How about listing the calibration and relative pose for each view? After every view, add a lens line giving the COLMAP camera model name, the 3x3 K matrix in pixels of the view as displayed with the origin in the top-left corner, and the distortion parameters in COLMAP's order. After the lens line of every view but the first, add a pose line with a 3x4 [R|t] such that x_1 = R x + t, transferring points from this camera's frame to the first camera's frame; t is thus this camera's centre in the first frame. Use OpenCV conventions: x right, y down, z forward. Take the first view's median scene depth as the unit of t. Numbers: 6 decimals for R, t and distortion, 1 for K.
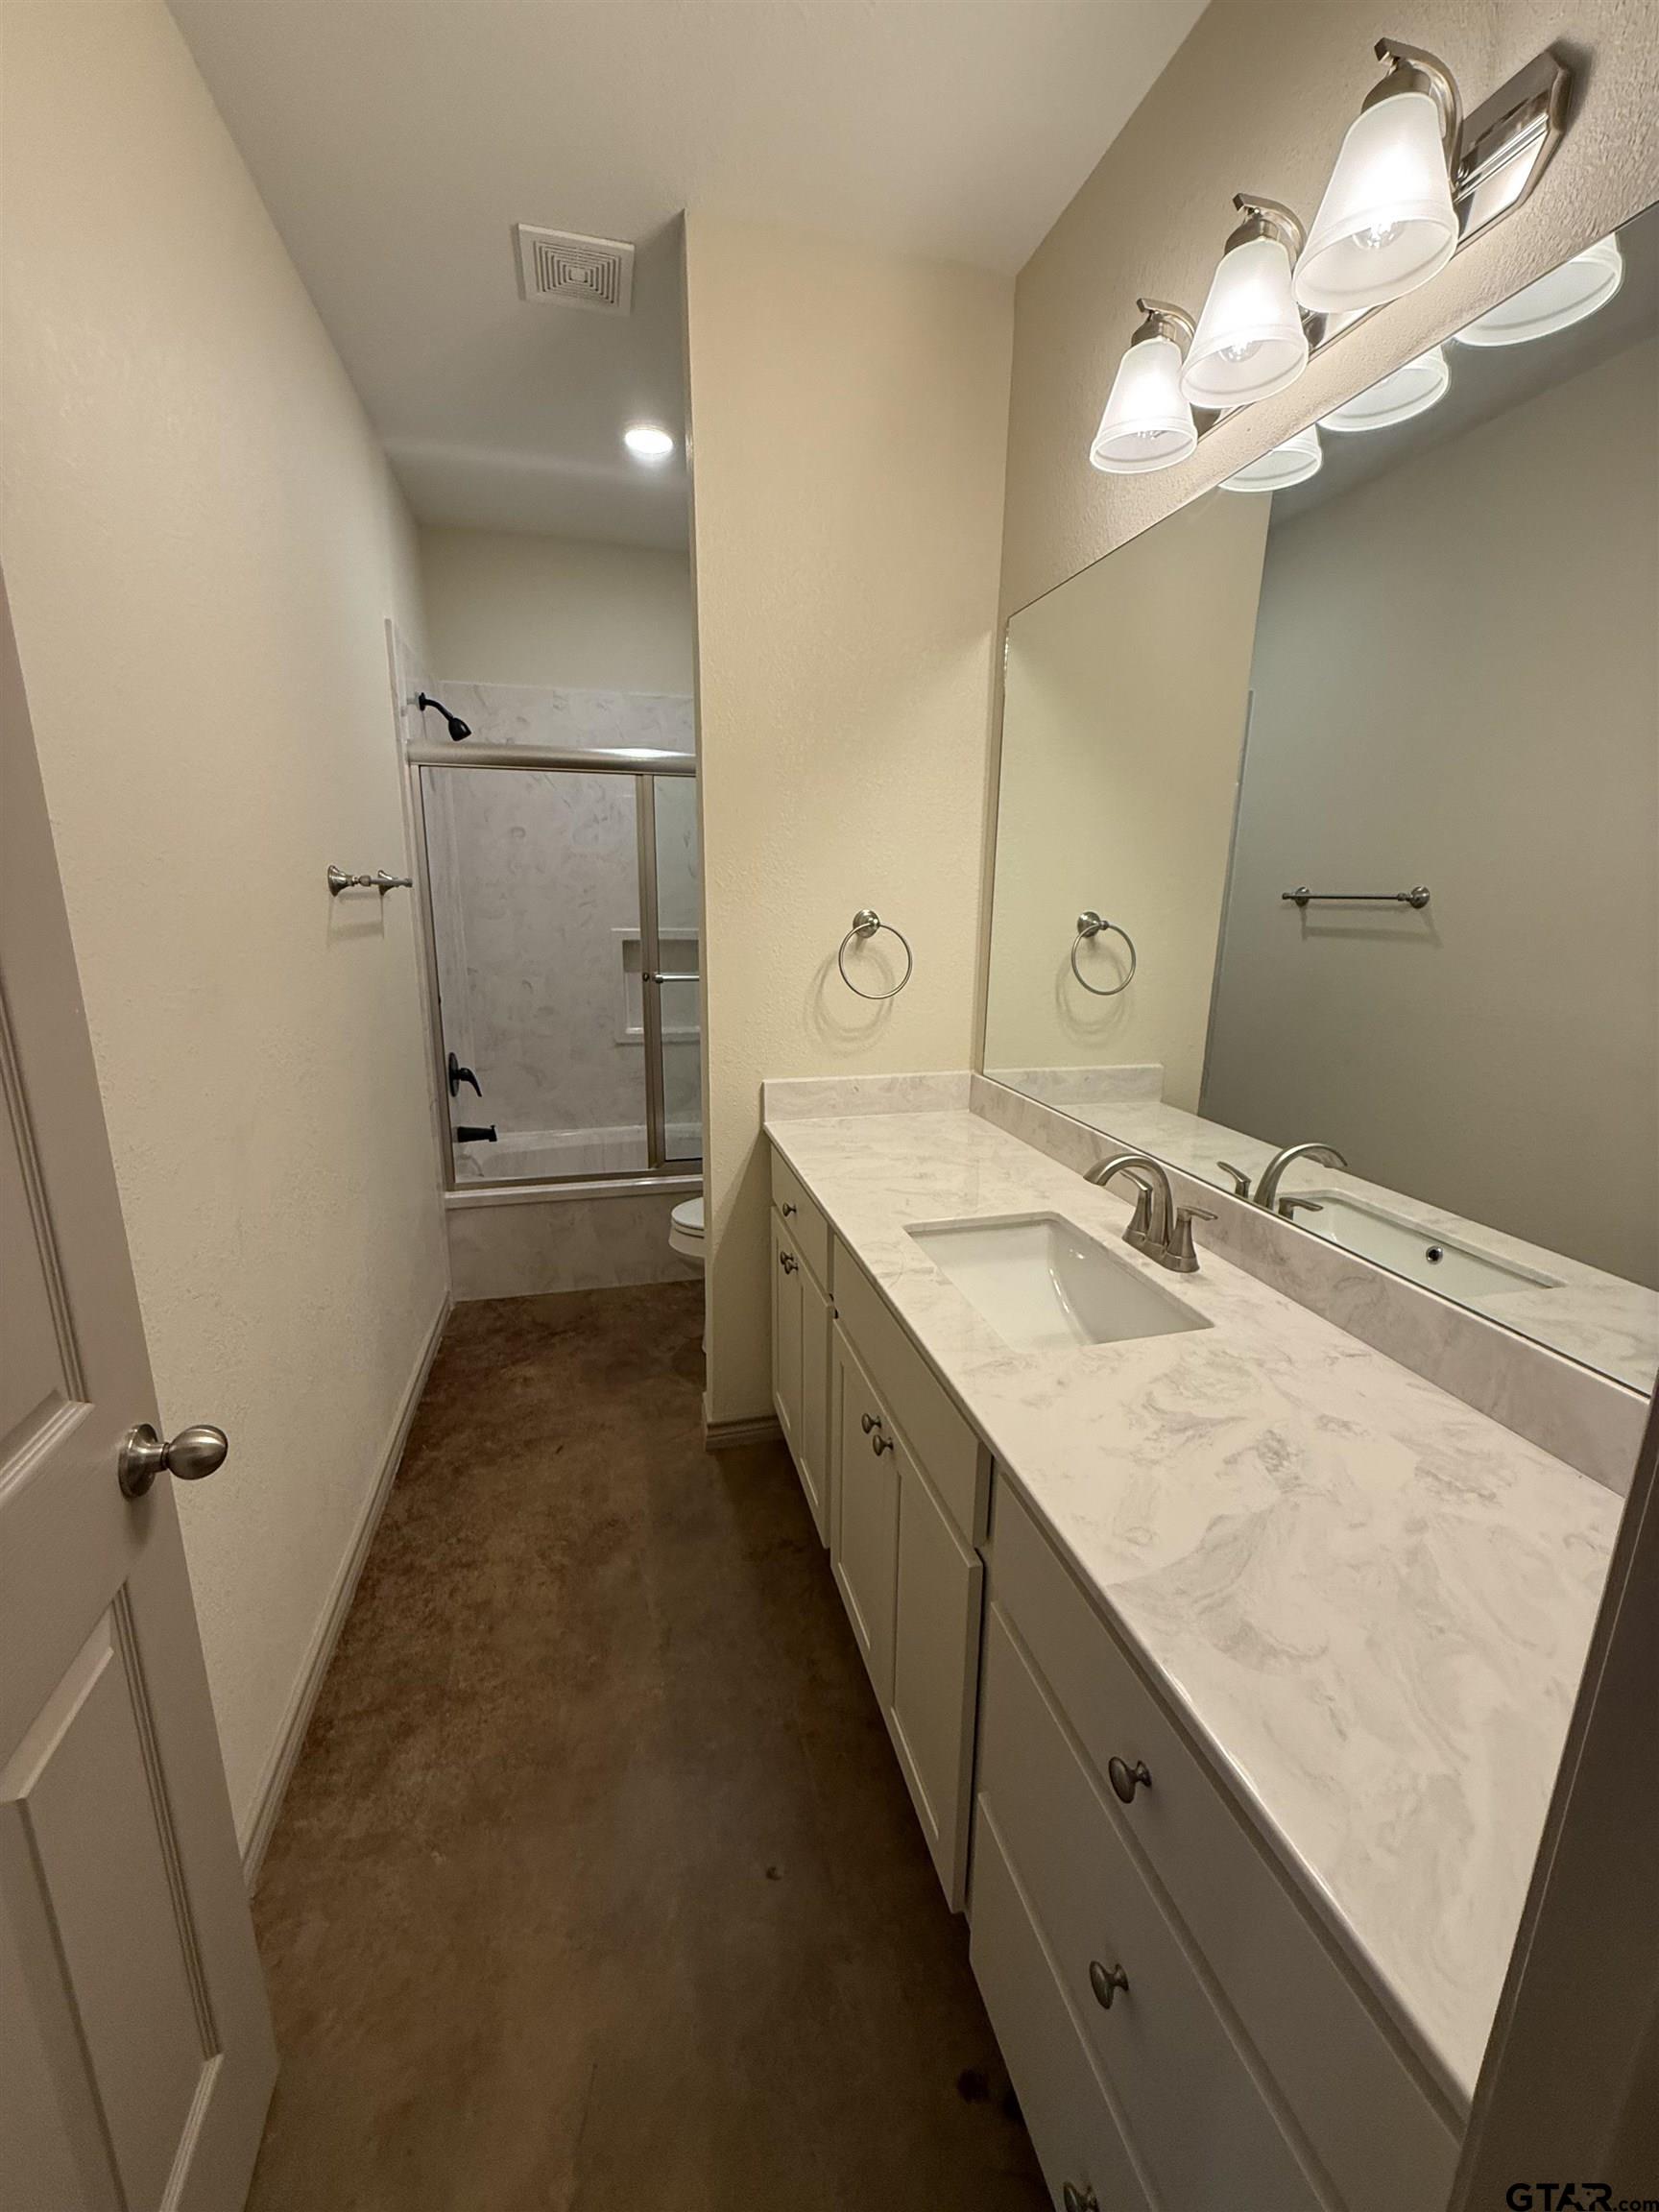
lens RADIAL K [[880.2, 0, 829.8], [0, 880.2, 1102.9], [0, 0, 1]] dist [0.001909, 0.000410]
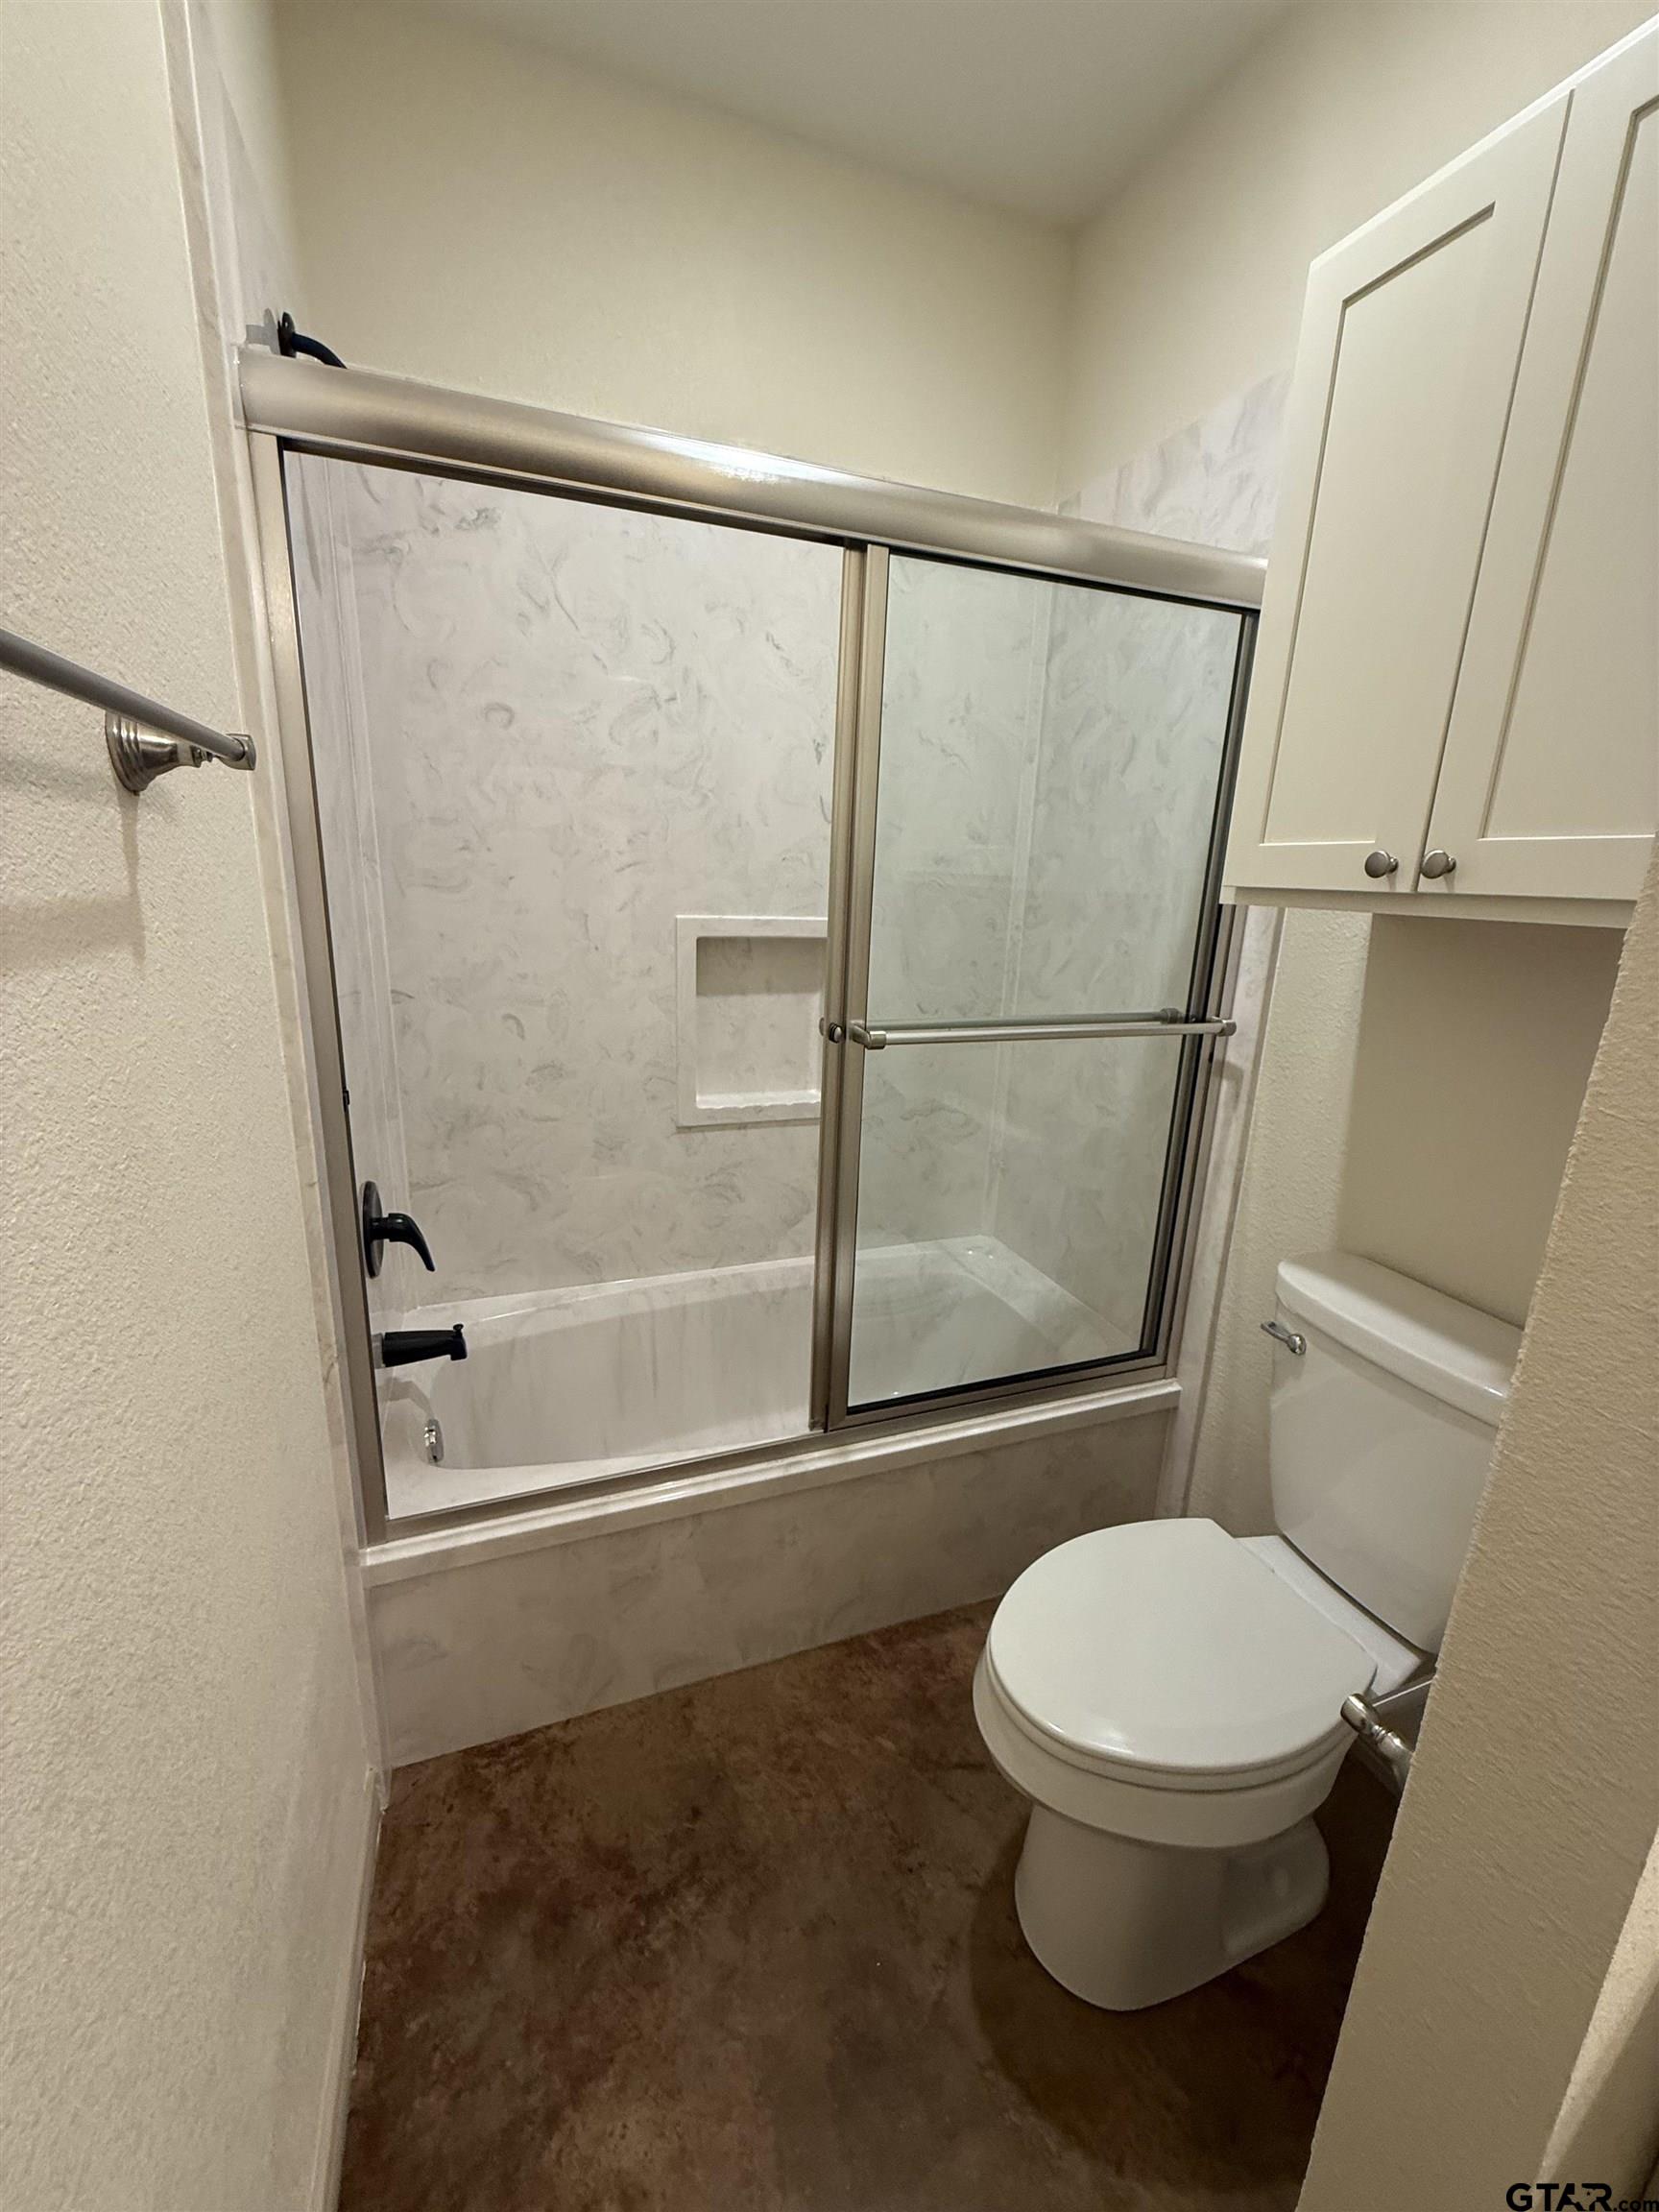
lens RADIAL K [[880.2, 0, 825.7], [0, 880.2, 1101.8], [0, 0, 1]] dist [0.001909, 0.000410]
pose [[0.994234, -0.006558, 0.107033, -0.240042], [0.004259, 0.999756, 0.021695, -0.107962], [-0.107150, -0.021114, 0.994019, 0.516409]]
